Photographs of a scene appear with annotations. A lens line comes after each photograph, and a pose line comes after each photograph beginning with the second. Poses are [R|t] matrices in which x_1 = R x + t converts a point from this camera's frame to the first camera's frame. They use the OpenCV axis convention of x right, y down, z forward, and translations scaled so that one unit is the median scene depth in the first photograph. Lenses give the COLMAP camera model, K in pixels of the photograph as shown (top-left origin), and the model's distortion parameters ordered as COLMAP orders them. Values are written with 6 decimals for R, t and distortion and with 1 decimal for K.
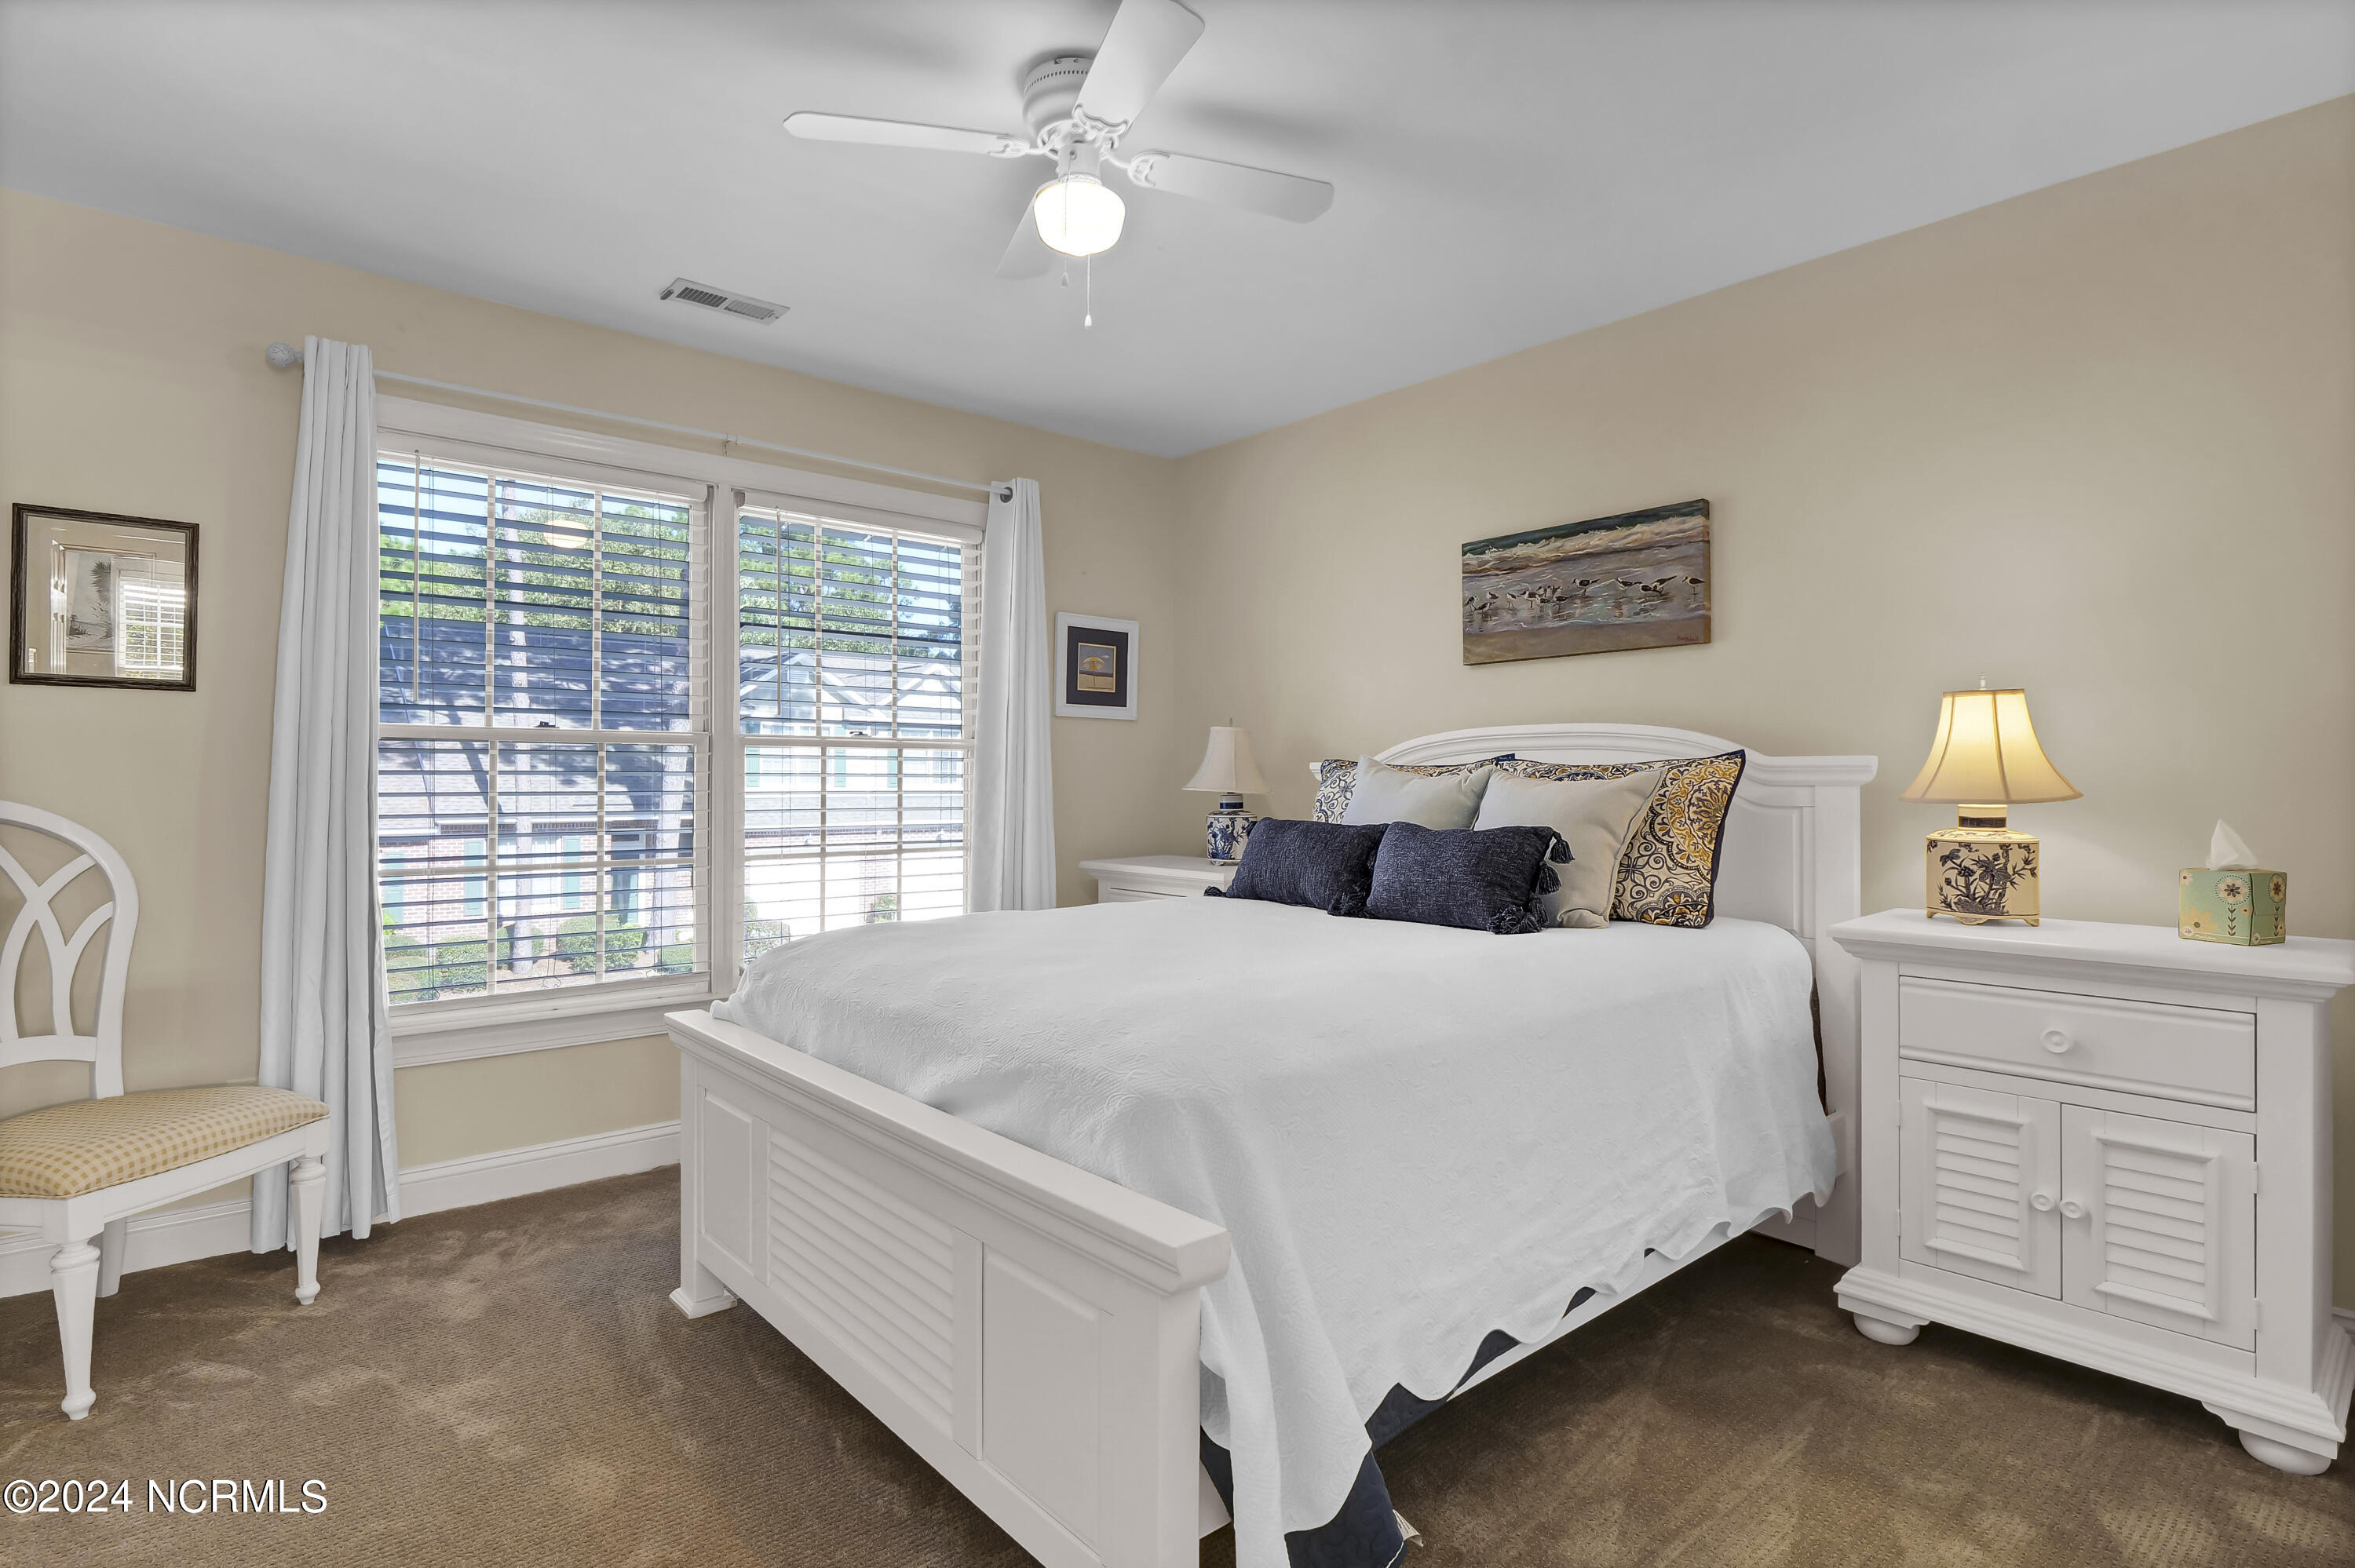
lens RADIAL K [[1172.1, 0, 1186.7], [0, 1172.1, 775.4], [0, 0, 1]] dist [-0.014959, 0.000389]
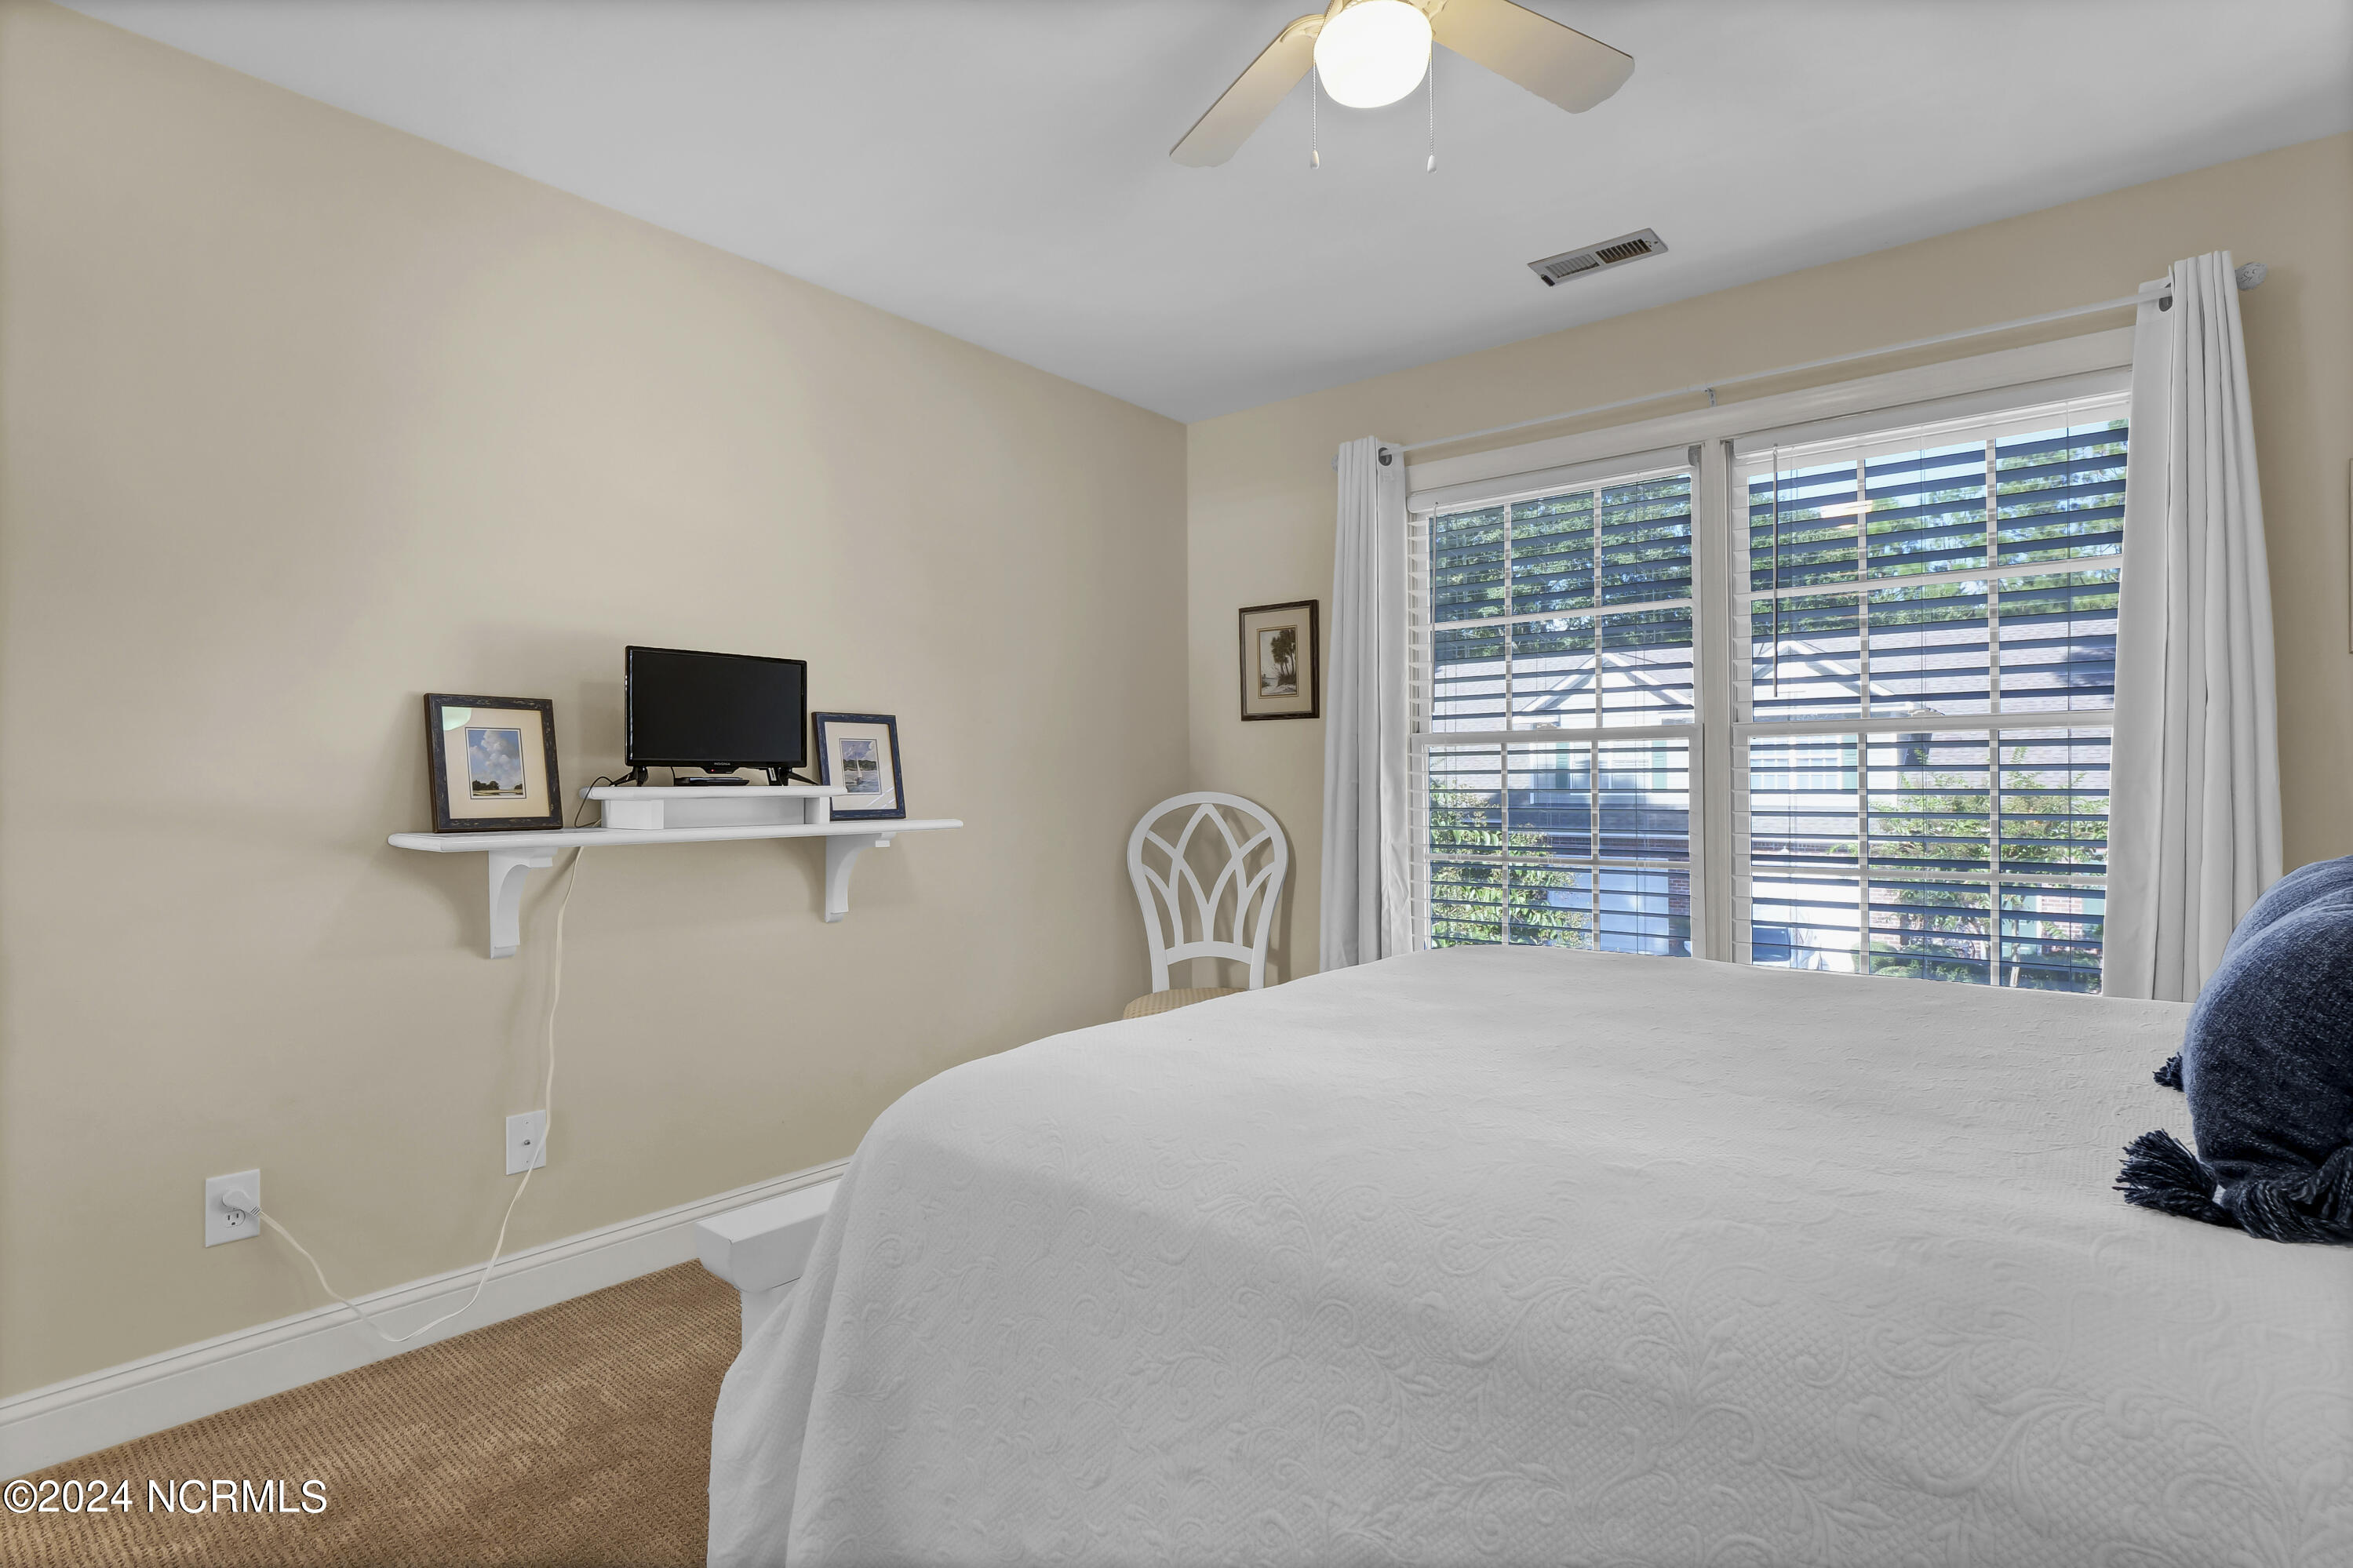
lens RADIAL K [[1171.1, 0, 1185.7], [0, 1171.1, 775.4], [0, 0, 1]] dist [-0.014959, 0.000389]
pose [[0.156803, -0.007819, -0.987599, 0.531499], [0.011624, 0.999914, -0.006071, 0.004624], [0.987562, -0.010527, 0.156880, 0.618467]]
